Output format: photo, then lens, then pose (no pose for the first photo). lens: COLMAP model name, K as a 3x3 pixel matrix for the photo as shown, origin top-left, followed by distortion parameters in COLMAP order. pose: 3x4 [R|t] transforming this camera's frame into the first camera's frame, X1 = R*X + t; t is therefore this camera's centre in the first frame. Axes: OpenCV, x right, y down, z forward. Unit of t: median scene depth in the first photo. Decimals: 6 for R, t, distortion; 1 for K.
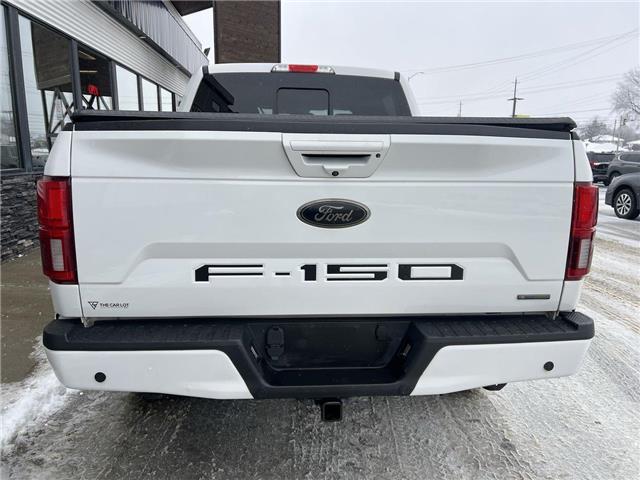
lens RADIAL K [[485.6, 0, 324.6], [0, 485.6, 239.8], [0, 0, 1]] dist [0.039279, -0.002733]
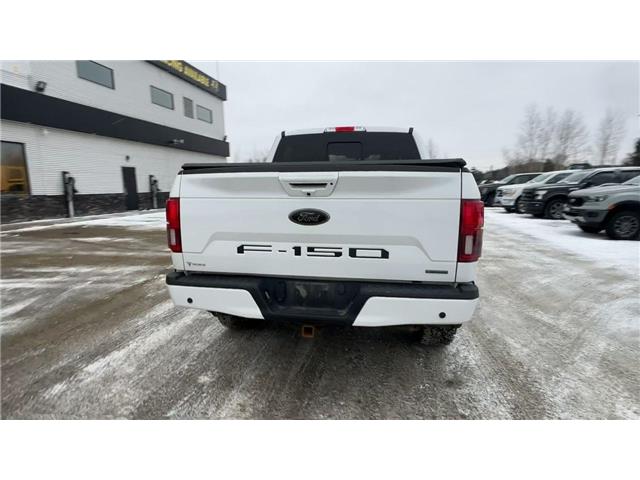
lens RADIAL K [[380.0, 0, 319.1], [0, 380.0, 253.1], [0, 0, 1]] dist [-0.005195, -0.000576]
pose [[0.964994, 0.029634, -0.260594, 0.384570], [-0.031292, 0.999508, -0.002218, 0.072098], [0.260400, 0.010295, 0.965446, -0.292100]]
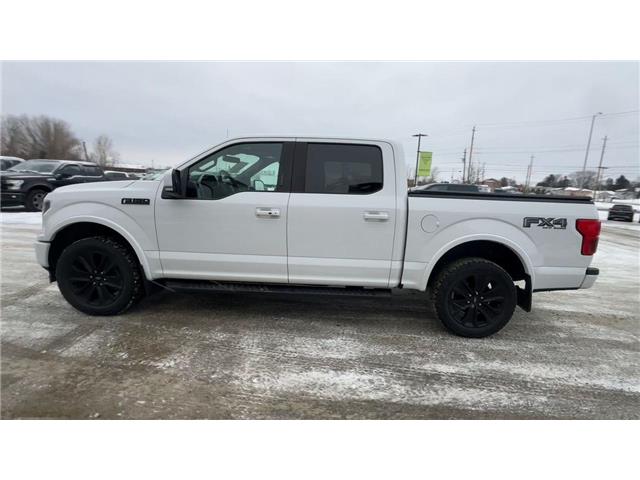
lens RADIAL K [[298.9, 0, 348.3], [0, 298.9, 240.7], [0, 0, 1]] dist [-0.001026, -0.000001]
pose [[0.116160, -0.172756, 0.978091, -2.307861], [0.125786, 0.979387, 0.158047, -0.437135], [-0.985233, 0.104672, 0.135496, 2.061844]]
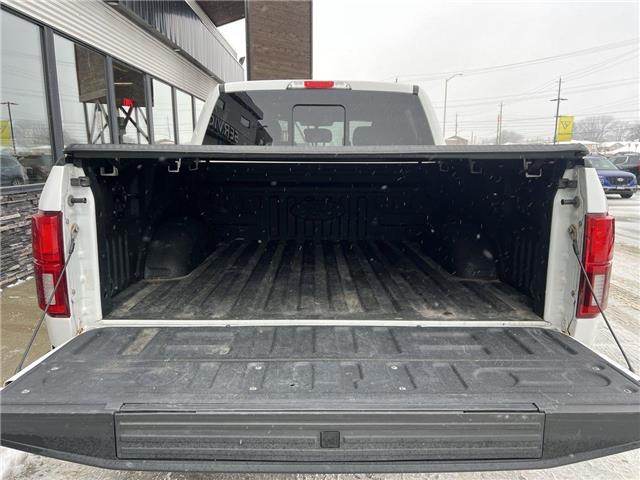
lens RADIAL K [[485.6, 0, 324.6], [0, 485.6, 239.8], [0, 0, 1]] dist [0.039279, -0.002733]
pose [[0.997093, 0.004177, -0.076076, 0.085865], [-0.004647, 0.999971, -0.005999, -0.060059], [0.076048, 0.006335, 0.997084, 0.034127]]
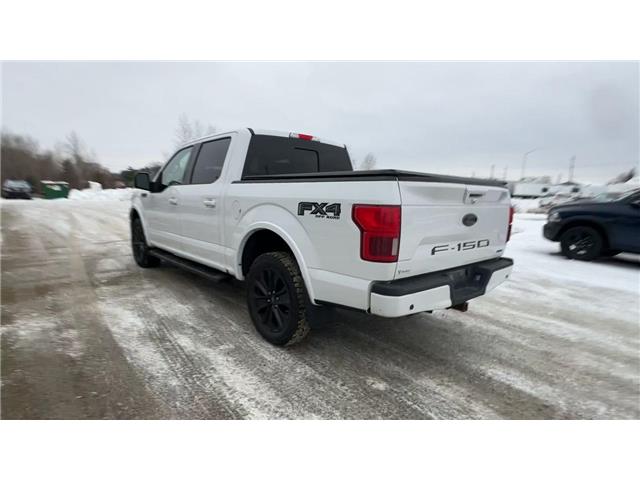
lens RADIAL K [[350.1, 0, 318.0], [0, 350.1, 266.3], [0, 0, 1]] dist [-0.005069, -0.000965]
pose [[0.806968, -0.111388, 0.579996, -1.421557], [0.084710, 0.993729, 0.072986, -0.016468], [-0.584489, -0.009766, 0.811343, 0.072468]]
